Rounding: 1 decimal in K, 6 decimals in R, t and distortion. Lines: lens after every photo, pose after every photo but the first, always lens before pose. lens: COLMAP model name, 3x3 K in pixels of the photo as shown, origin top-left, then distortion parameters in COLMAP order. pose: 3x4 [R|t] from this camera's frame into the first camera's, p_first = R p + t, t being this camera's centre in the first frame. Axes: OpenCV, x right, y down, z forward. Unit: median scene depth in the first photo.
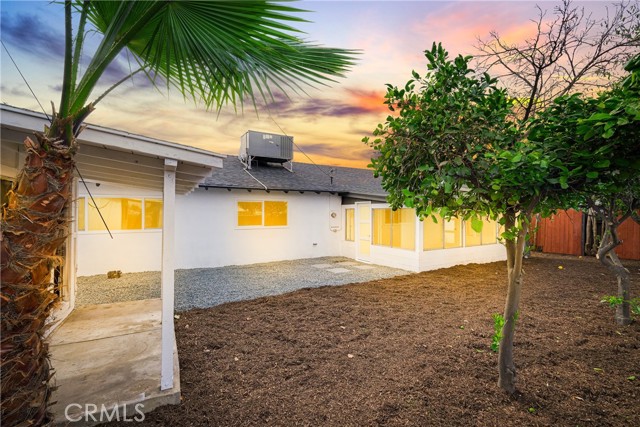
lens RADIAL K [[292.5, 0, 318.6], [0, 292.5, 214.6], [0, 0, 1]] dist [0.001162, 0.000533]
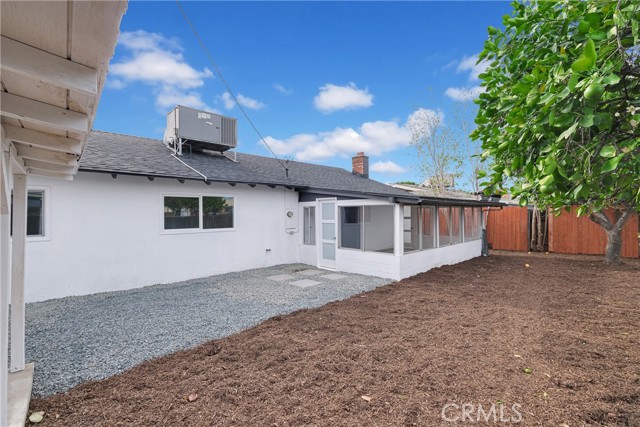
lens RADIAL K [[292.5, 0, 321.6], [0, 292.5, 213.7], [0, 0, 1]] dist [0.001162, 0.000533]
pose [[0.973117, -0.007665, 0.230184, -0.058207], [0.009080, 0.999946, -0.005085, 0.005988], [-0.230133, 0.007039, 0.973134, 0.186237]]
